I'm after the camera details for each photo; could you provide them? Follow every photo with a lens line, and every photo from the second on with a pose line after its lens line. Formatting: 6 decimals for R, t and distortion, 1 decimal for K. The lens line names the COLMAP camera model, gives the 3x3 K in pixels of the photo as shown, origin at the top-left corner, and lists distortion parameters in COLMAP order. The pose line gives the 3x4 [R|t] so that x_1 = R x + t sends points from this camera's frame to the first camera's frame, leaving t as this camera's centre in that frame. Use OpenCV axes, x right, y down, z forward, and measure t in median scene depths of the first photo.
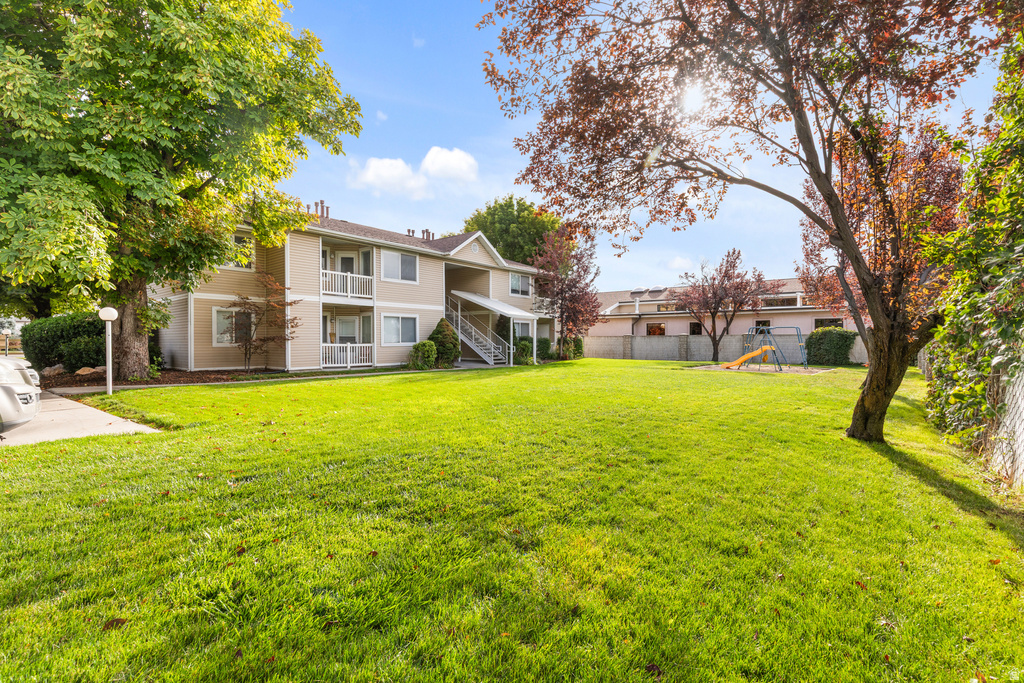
lens RADIAL K [[455.3, 0, 511.6], [0, 455.3, 347.8], [0, 0, 1]] dist [0.002542, 0.000588]
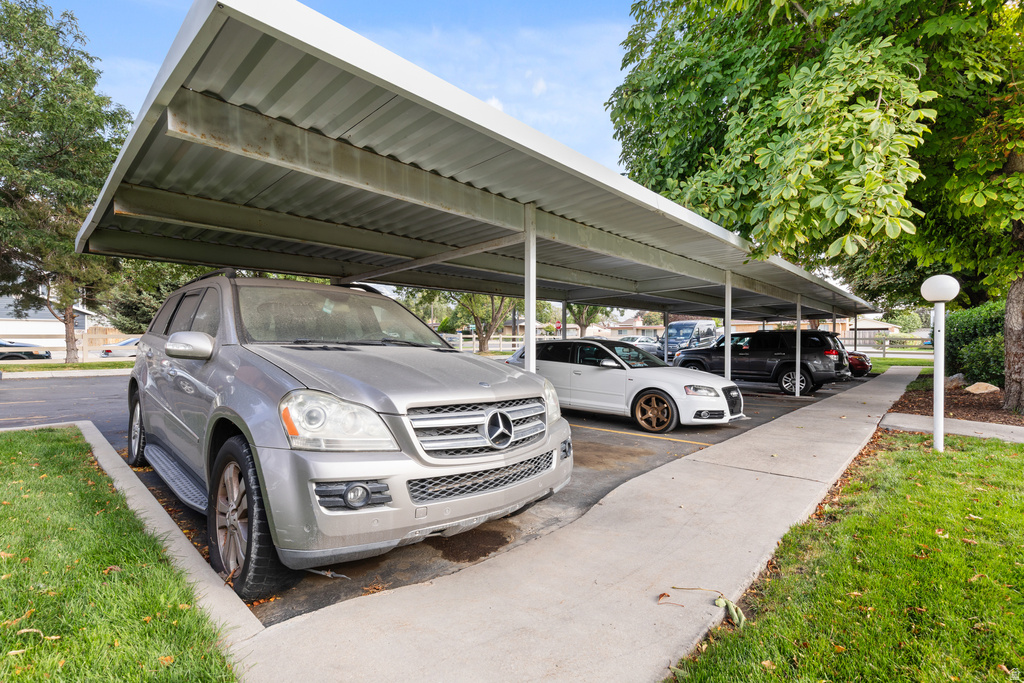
lens RADIAL K [[455.3, 0, 509.5], [0, 455.3, 341.8], [0, 0, 1]] dist [0.002542, 0.000588]
pose [[-0.089956, 0.004655, -0.995935, -0.137668], [-0.015677, 0.999859, 0.006089, -0.004616], [0.995822, 0.016161, -0.089870, 0.233718]]
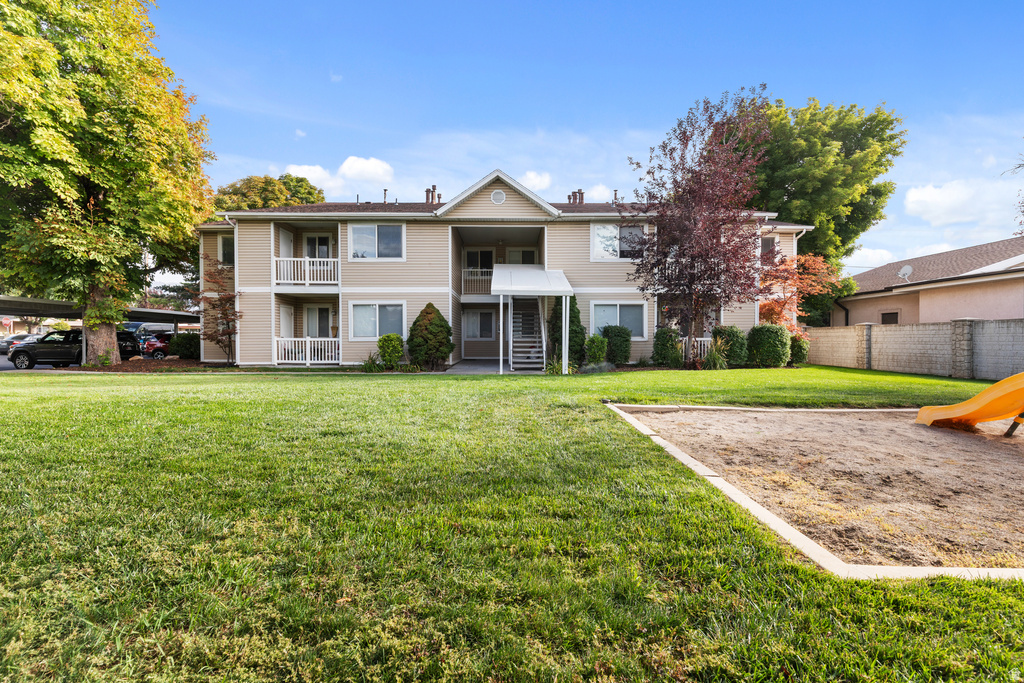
lens RADIAL K [[455.3, 0, 511.7], [0, 455.3, 341.5], [0, 0, 1]] dist [0.002542, 0.000588]
pose [[0.652374, 0.003417, -0.757889, 0.450103], [-0.009589, 0.999947, -0.003746, -0.001794], [0.757836, 0.009711, 0.652373, 0.574497]]
